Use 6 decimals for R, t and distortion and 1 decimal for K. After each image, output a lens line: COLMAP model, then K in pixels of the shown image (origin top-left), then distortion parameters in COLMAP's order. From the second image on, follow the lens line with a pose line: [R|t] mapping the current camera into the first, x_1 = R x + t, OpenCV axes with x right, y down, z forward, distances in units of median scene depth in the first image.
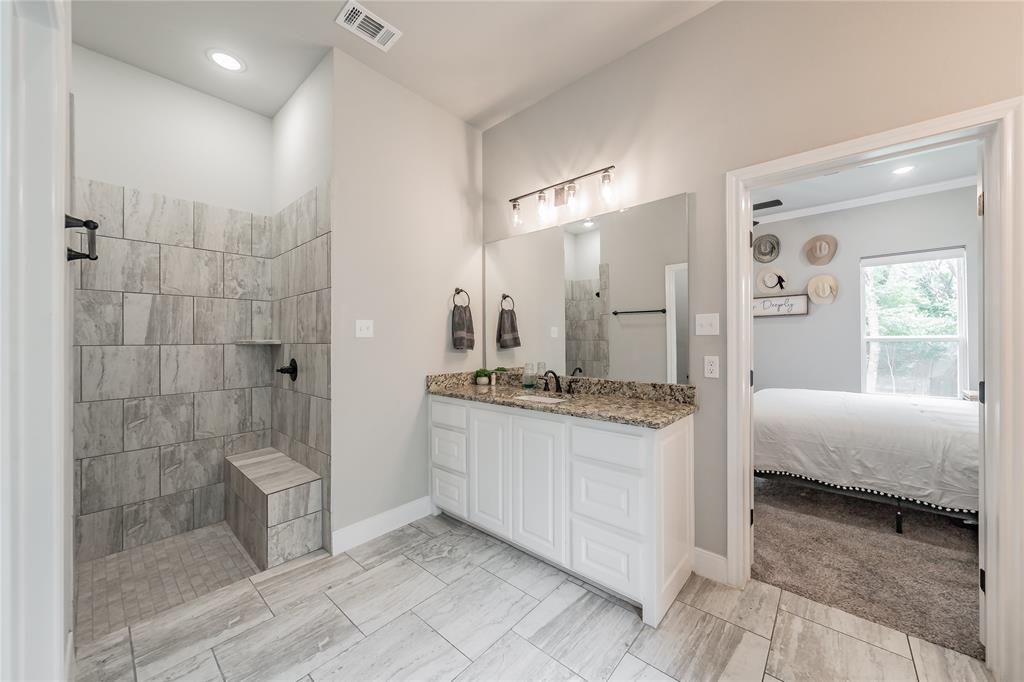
lens RADIAL K [[367.8, 0, 513.3], [0, 367.8, 338.8], [0, 0, 1]] dist [-0.002400, -0.000016]
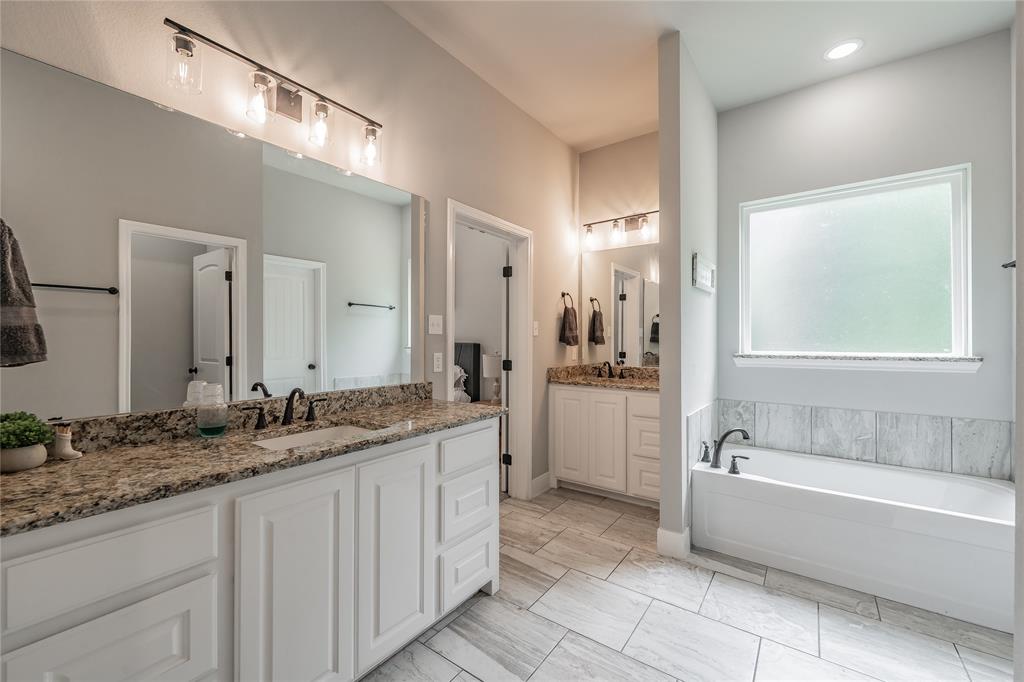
lens RADIAL K [[418.6, 0, 507.9], [0, 418.6, 335.5], [0, 0, 1]] dist [-0.001217, -0.000417]
pose [[-0.085116, 0.011799, 0.996301, -0.703277], [-0.005000, 0.999912, -0.012269, 0.008302], [-0.996358, -0.006026, -0.085050, 0.829494]]
